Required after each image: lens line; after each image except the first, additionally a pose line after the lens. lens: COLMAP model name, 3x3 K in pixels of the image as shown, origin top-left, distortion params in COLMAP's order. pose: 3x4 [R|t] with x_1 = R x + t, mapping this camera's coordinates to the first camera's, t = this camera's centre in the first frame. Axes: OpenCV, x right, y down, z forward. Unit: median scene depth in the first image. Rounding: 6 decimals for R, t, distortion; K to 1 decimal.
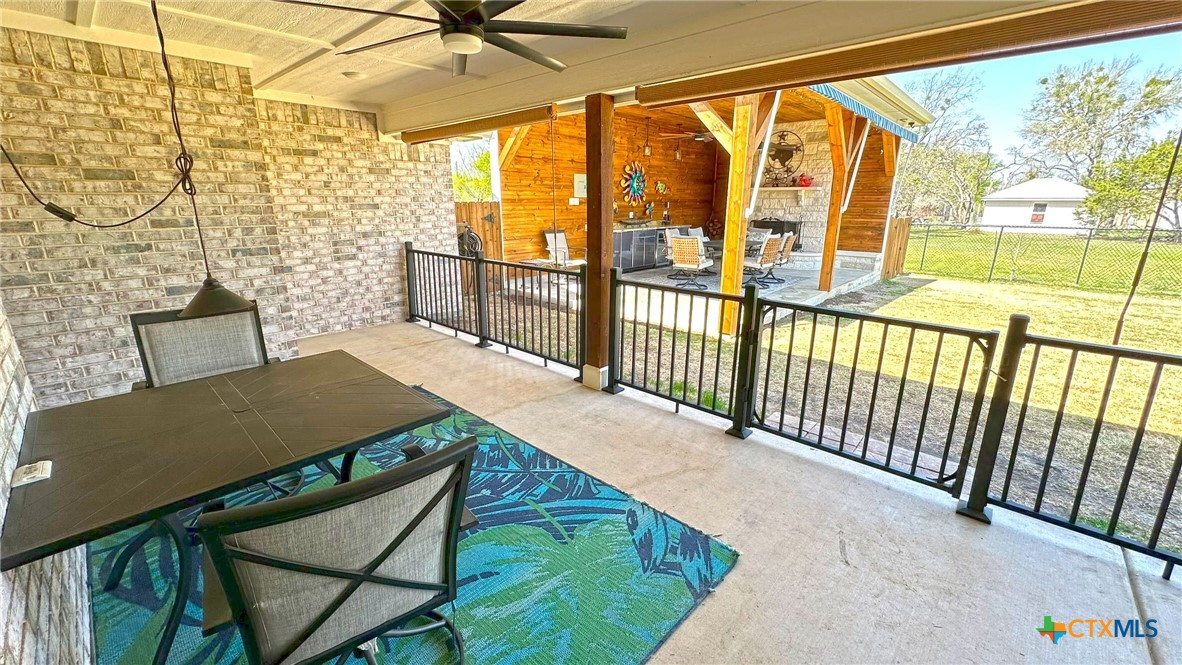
lens RADIAL K [[475.7, 0, 591.0], [0, 475.7, 332.5], [0, 0, 1]] dist [-0.000208, 0.000076]
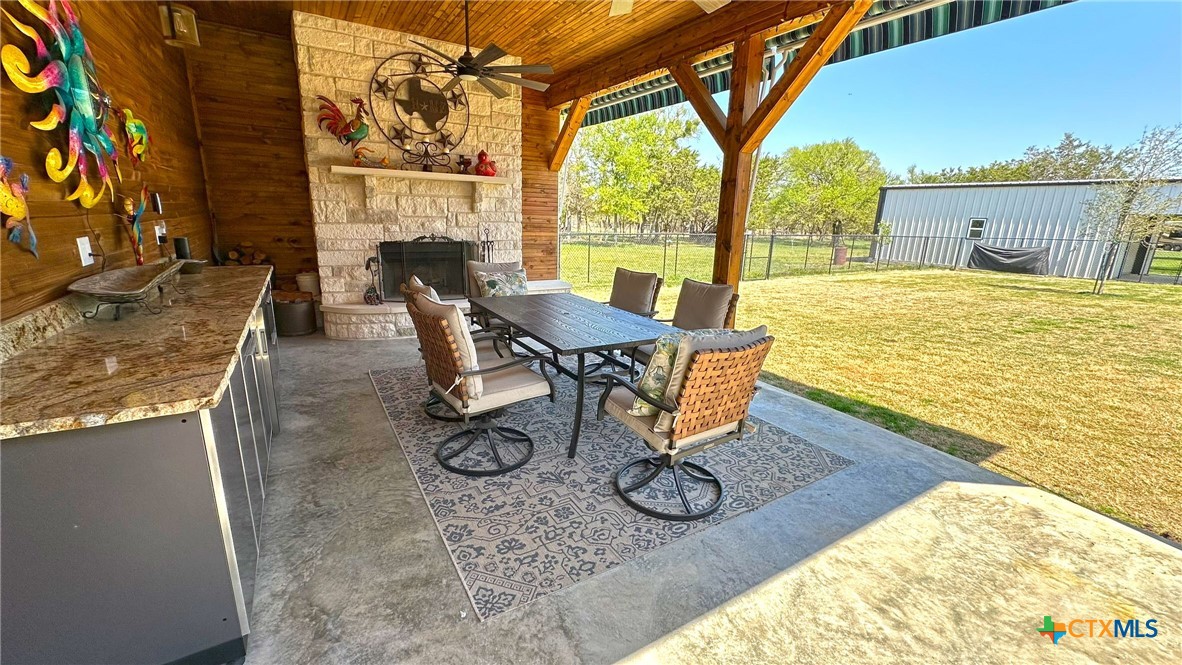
lens RADIAL K [[475.7, 0, 591.0], [0, 475.7, 332.5], [0, 0, 1]] dist [-0.000208, 0.000076]
pose [[0.279460, -0.230053, 0.932190, -0.054030], [0.222151, 0.960020, 0.170323, -0.199841], [-0.934105, 0.159488, 0.319393, 0.735734]]
